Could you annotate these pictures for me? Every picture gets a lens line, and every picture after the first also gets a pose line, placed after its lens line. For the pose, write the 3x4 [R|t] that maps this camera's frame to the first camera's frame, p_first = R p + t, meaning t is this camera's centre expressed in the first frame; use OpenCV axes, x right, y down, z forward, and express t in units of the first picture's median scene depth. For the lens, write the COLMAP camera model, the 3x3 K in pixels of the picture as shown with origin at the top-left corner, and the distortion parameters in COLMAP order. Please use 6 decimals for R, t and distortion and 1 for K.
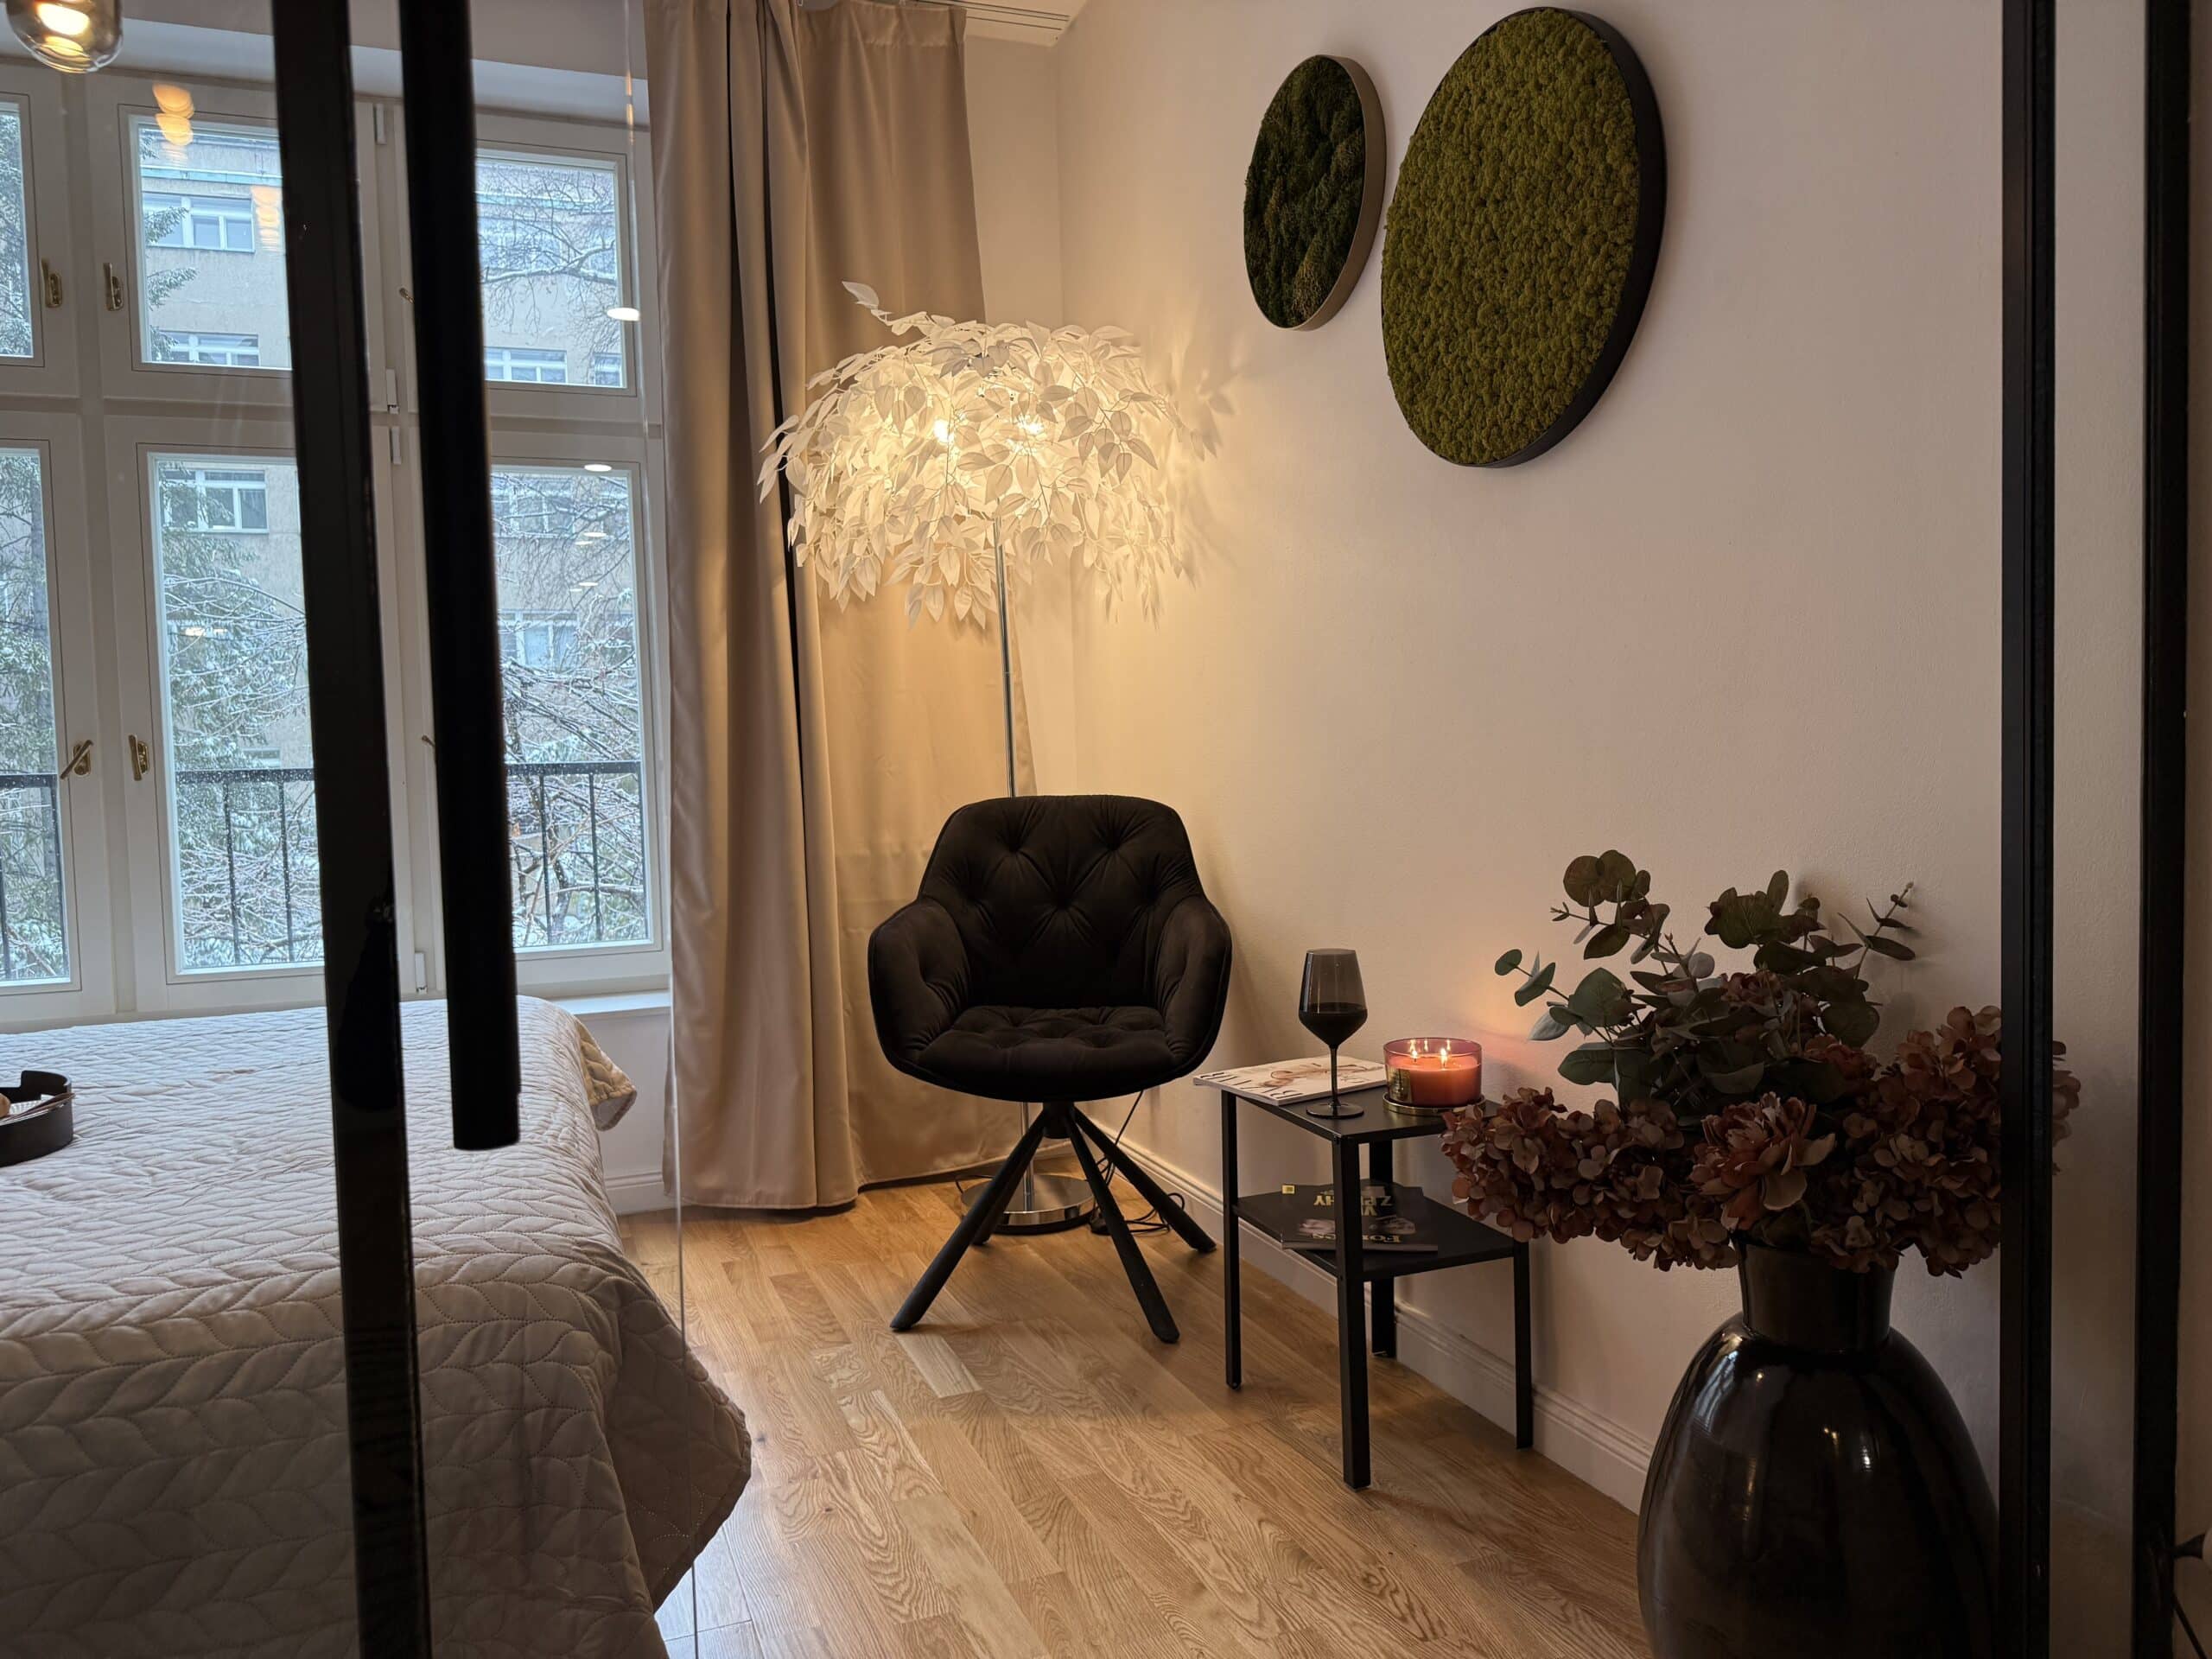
lens RADIAL K [[1542.0, 0, 1114.6], [0, 1542.0, 834.2], [0, 0, 1]] dist [0.110701, -0.194316]
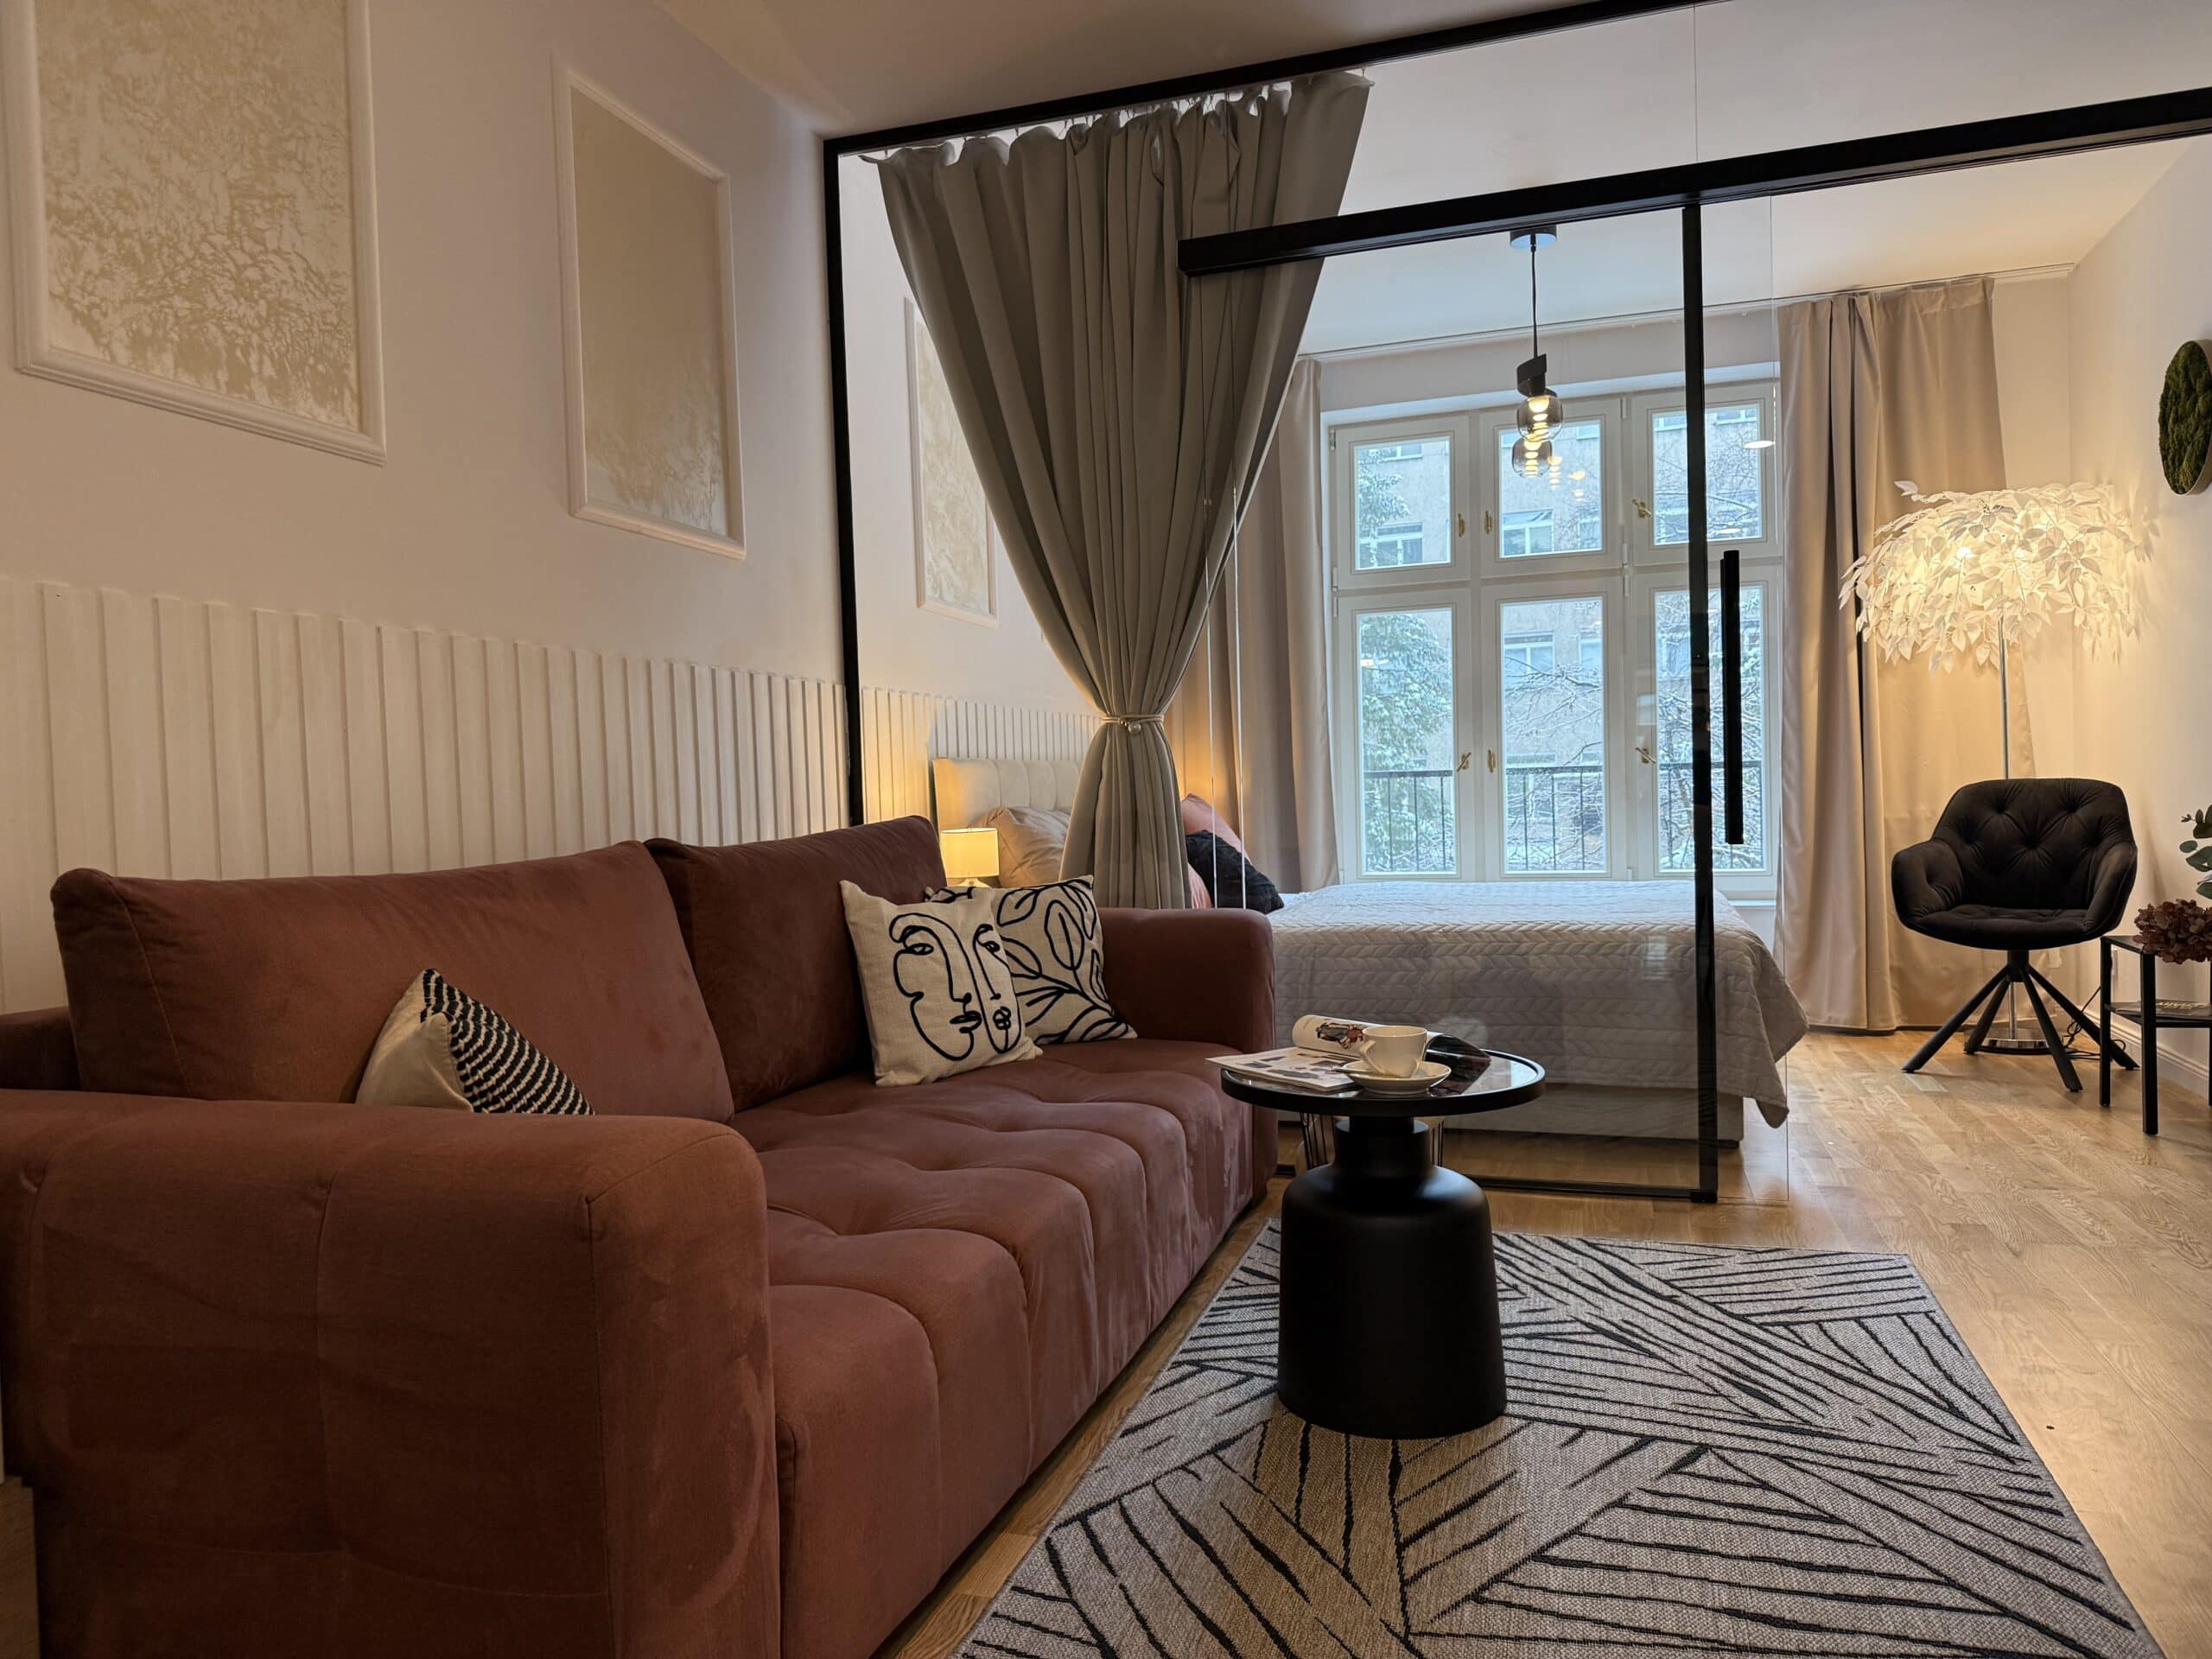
lens RADIAL K [[1559.0, 0, 1114.4], [0, 1559.0, 841.6], [0, 0, 1]] dist [0.024667, -0.022514]
pose [[0.778672, 0.023147, -0.627005, 0.244410], [-0.022556, 0.999706, 0.008894, 0.047736], [0.627026, 0.007217, 0.778965, -0.867840]]
